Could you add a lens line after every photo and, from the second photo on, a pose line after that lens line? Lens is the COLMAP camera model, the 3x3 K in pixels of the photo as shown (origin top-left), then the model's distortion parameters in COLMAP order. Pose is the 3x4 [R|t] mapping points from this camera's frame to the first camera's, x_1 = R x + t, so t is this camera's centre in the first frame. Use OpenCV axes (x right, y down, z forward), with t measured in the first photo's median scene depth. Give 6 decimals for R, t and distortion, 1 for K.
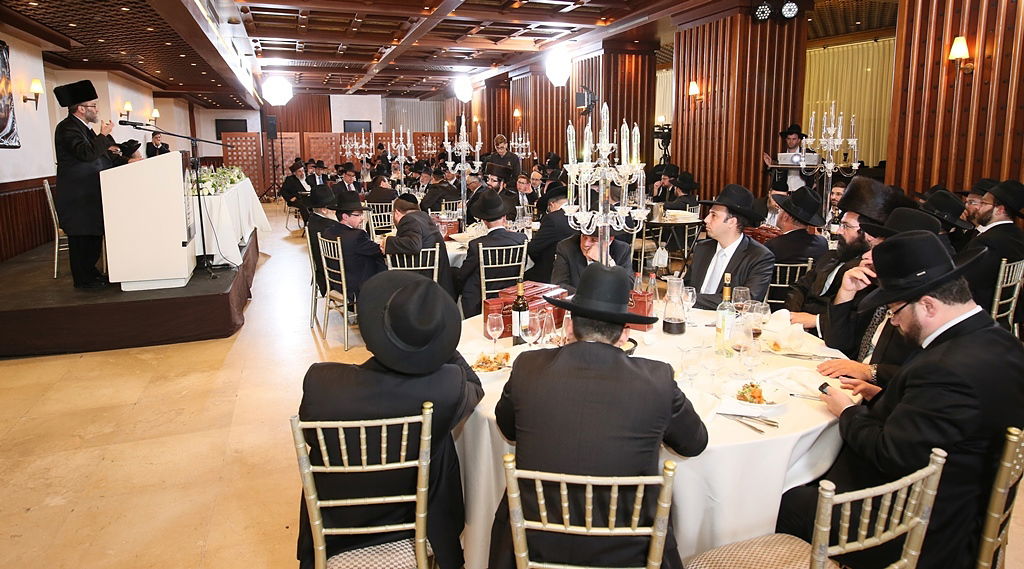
lens RADIAL K [[629.6, 0, 511.7], [0, 629.6, 231.7], [0, 0, 1]] dist [0.016112, -0.000045]
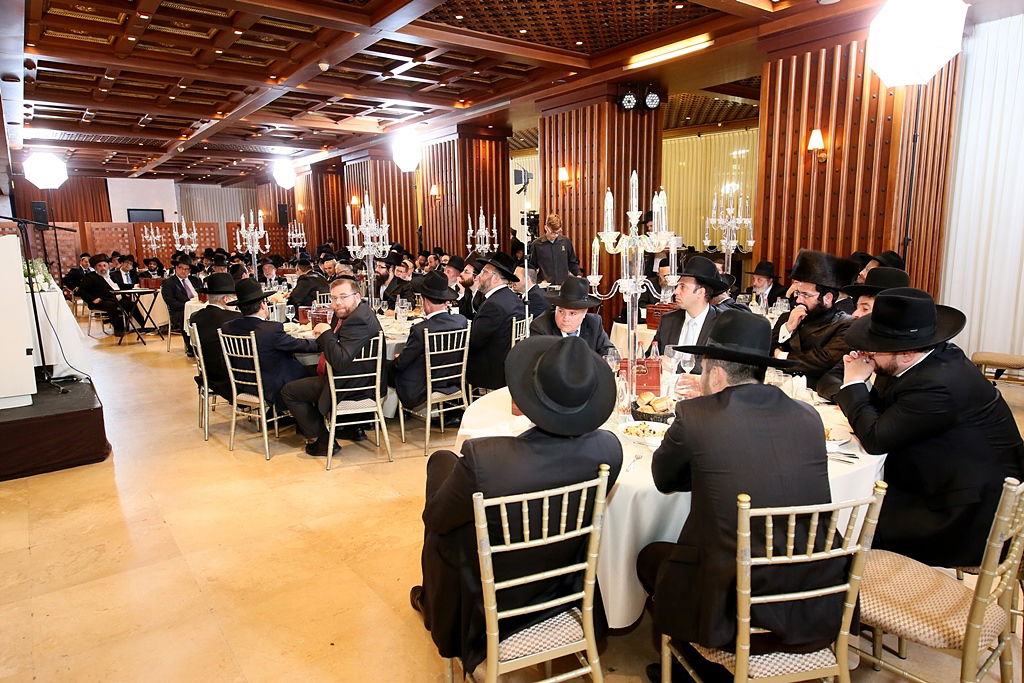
lens RADIAL K [[651.7, 0, 512.0], [0, 651.7, 347.0], [0, 0, 1]] dist [0.018367, -0.007787]
pose [[0.954139, -0.057438, 0.293802, -0.122018], [0.049721, 0.998195, 0.033674, 0.010868], [-0.295206, -0.017521, 0.955273, 0.018918]]
